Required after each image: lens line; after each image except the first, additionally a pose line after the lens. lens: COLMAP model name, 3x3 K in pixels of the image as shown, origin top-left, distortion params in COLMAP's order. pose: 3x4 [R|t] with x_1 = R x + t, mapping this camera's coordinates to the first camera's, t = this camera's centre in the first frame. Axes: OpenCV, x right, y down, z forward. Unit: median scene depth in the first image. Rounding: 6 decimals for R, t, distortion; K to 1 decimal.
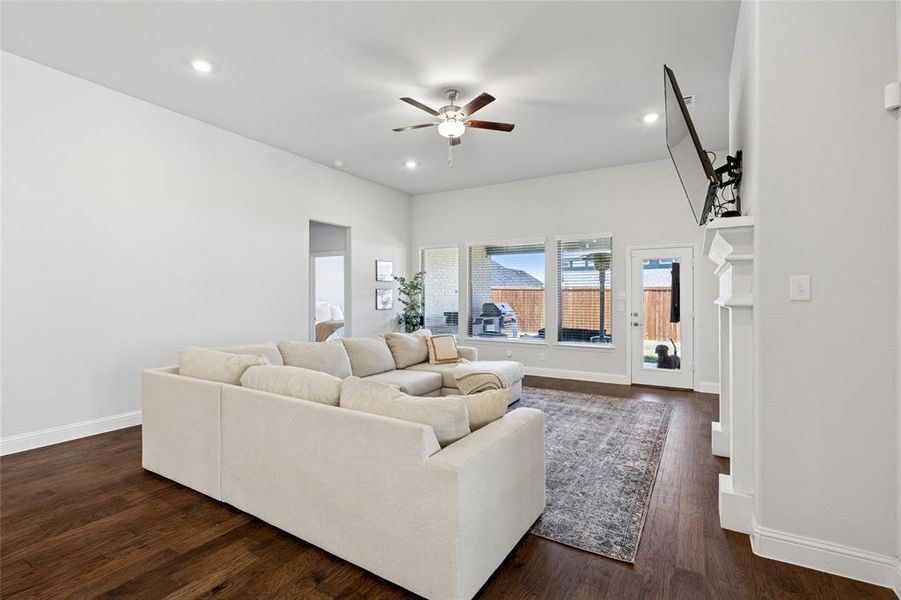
lens RADIAL K [[425.2, 0, 450.5], [0, 425.2, 300.0], [0, 0, 1]] dist [0.002079, 0.000334]
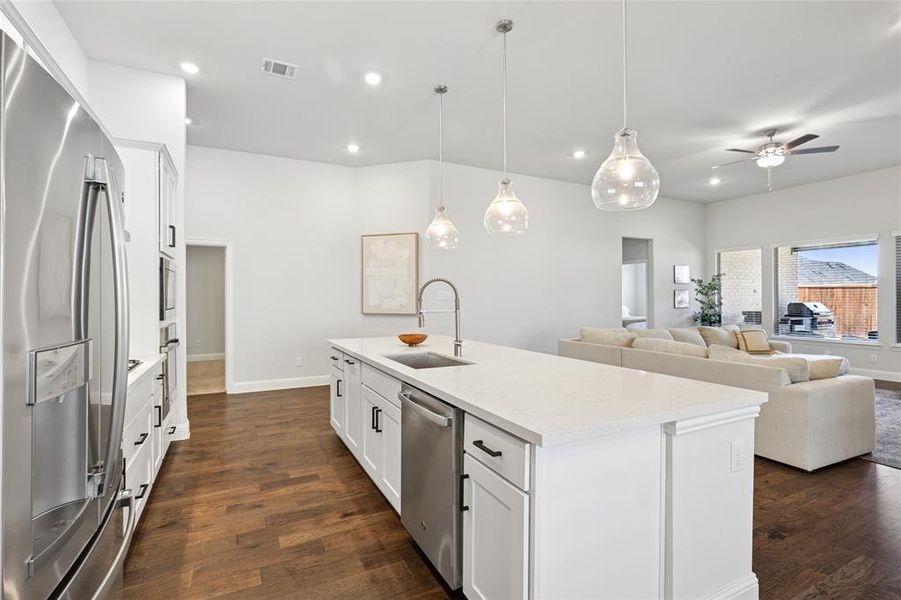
lens RADIAL K [[425.2, 0, 450.5], [0, 425.2, 300.0], [0, 0, 1]] dist [0.002079, 0.000334]
pose [[0.841514, -0.003896, -0.540220, -0.060275], [0.002491, 0.999991, -0.003332, 0.002930], [0.540229, 0.001458, 0.841517, -0.289551]]
